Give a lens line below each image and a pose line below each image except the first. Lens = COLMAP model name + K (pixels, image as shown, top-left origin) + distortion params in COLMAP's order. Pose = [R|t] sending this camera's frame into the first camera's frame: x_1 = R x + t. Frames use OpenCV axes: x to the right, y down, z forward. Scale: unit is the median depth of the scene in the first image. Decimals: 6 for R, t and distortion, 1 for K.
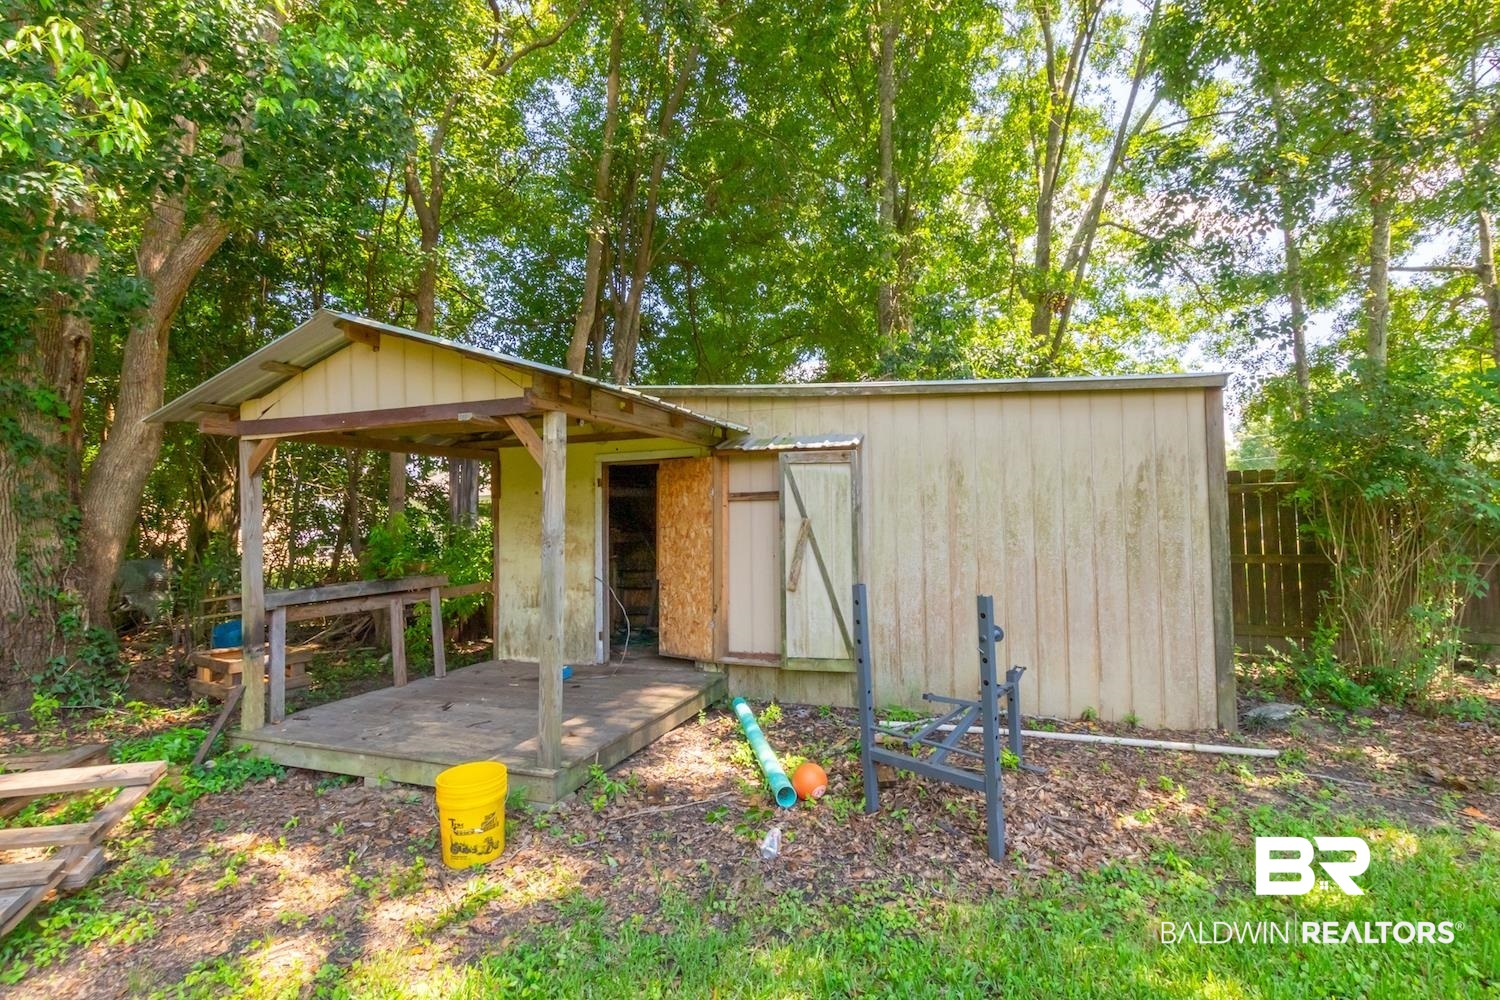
lens RADIAL K [[749.7, 0, 767.1], [0, 749.7, 501.6], [0, 0, 1]] dist [0.001396, 0.000100]
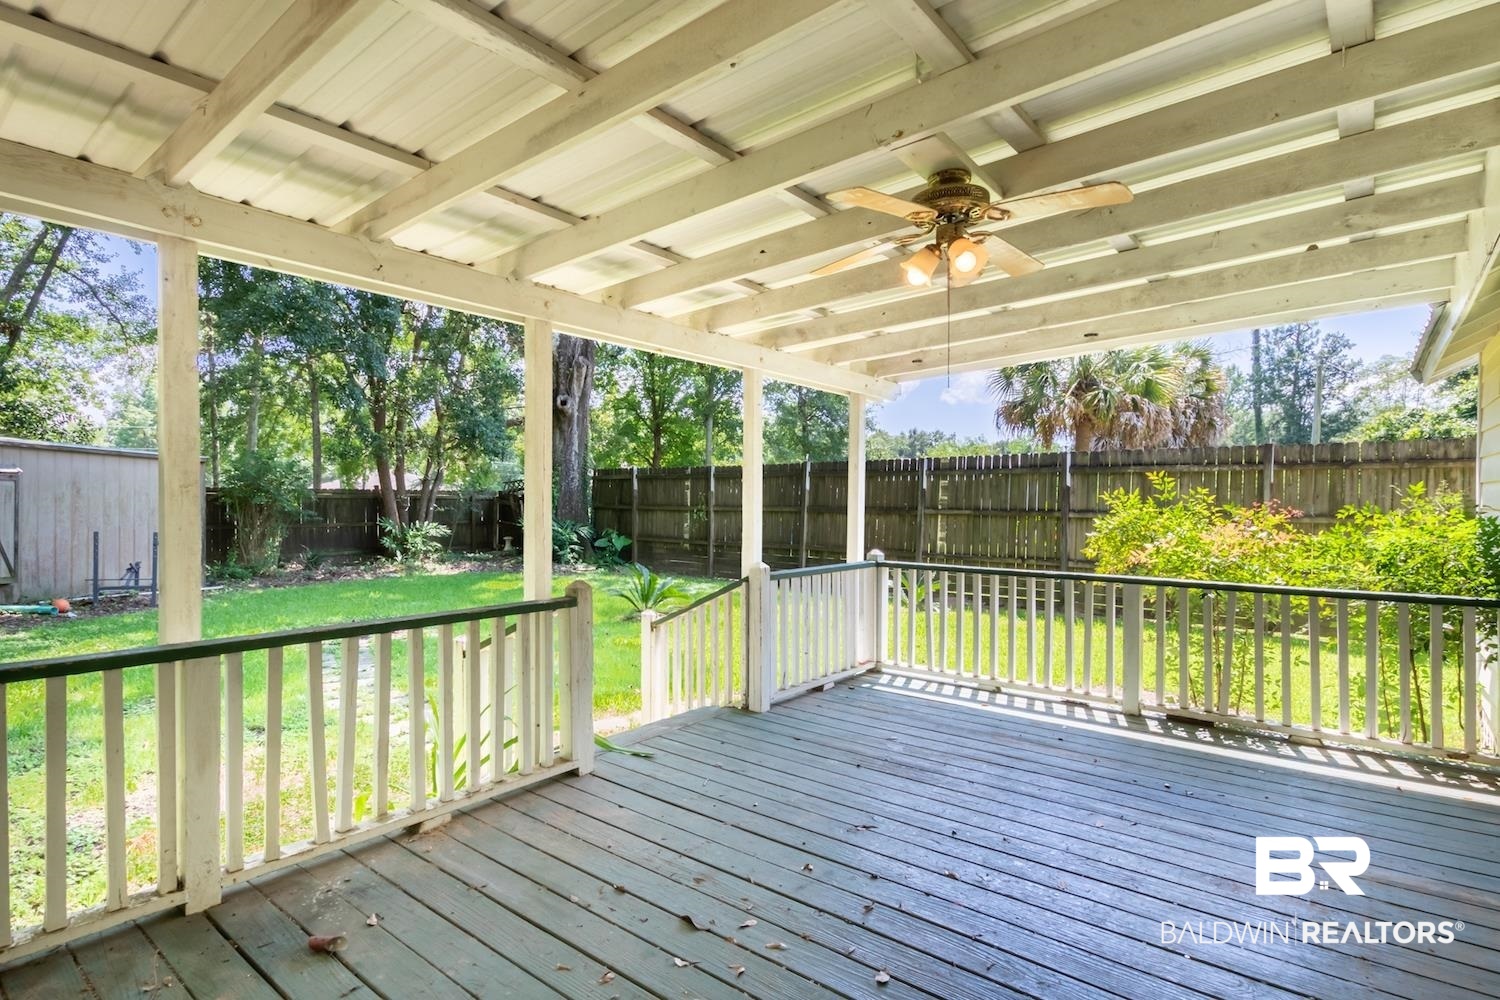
lens RADIAL K [[749.7, 0, 767.1], [0, 749.7, 501.6], [0, 0, 1]] dist [0.001396, 0.000100]
pose [[0.268565, 0.017243, 0.963107, -1.296718], [-0.035271, 0.999345, -0.008056, -0.050386], [-0.962616, -0.031807, 0.268997, -1.507380]]
